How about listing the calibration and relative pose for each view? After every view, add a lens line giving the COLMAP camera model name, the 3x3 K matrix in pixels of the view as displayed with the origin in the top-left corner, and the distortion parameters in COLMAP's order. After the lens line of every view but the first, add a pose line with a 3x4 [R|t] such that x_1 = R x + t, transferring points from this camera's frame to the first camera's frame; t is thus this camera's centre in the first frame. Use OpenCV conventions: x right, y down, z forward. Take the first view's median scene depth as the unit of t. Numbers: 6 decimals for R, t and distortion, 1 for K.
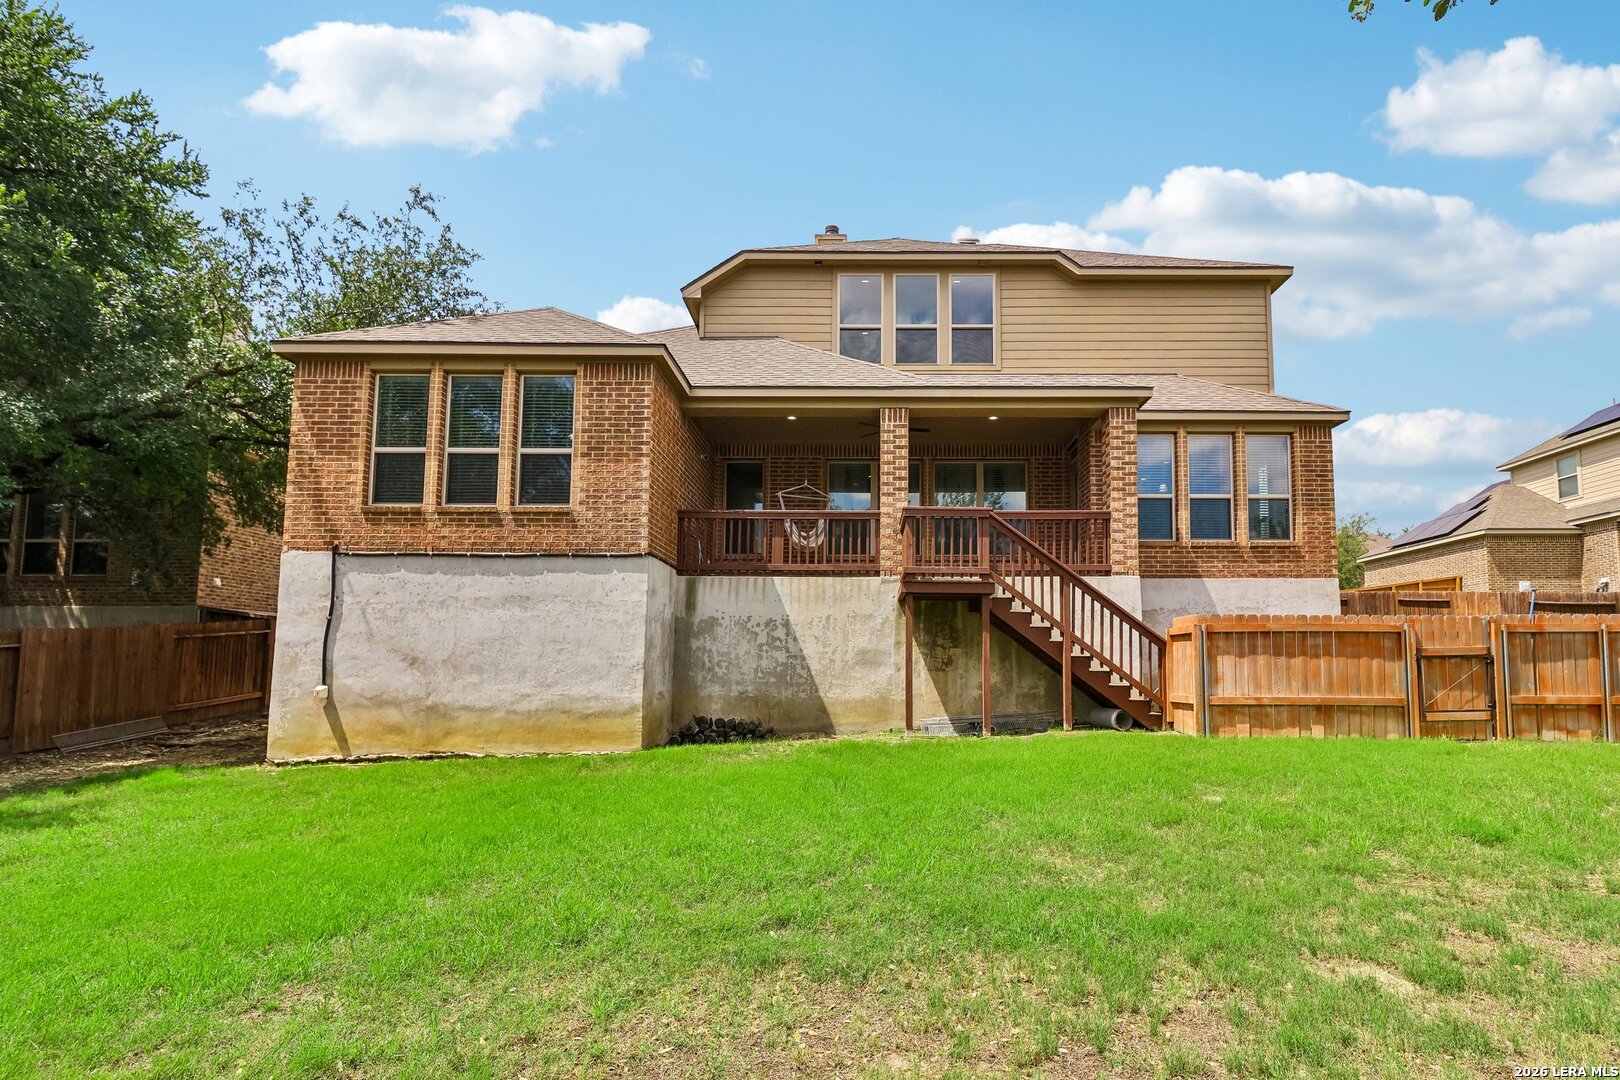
lens RADIAL K [[763.1, 0, 802.7], [0, 763.1, 533.5], [0, 0, 1]] dist [-0.000375, 0.000381]
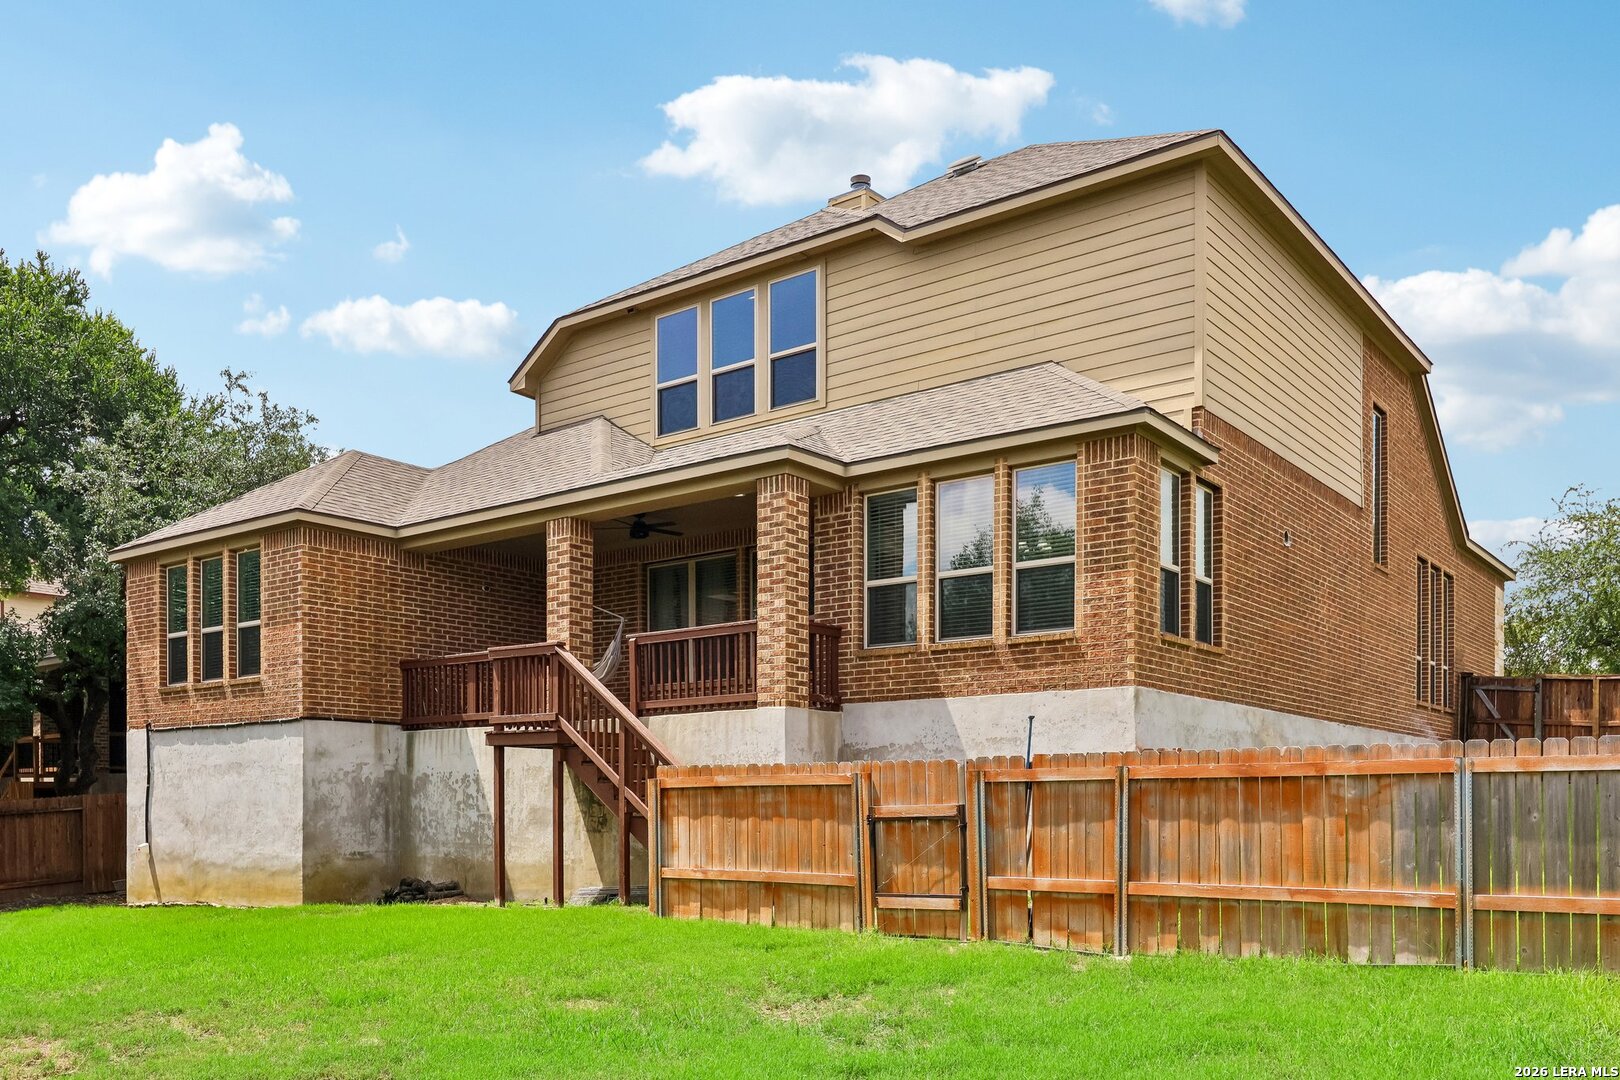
lens RADIAL K [[1333.1, 0, 810.1], [0, 1333.1, 650.5], [0, 0, 1]] dist [0.009223, 0.003803]
pose [[0.795510, -0.076073, -0.601146, 1.389304], [0.109281, 0.993832, 0.018849, -0.022003], [0.596004, -0.080688, 0.798917, -0.013279]]
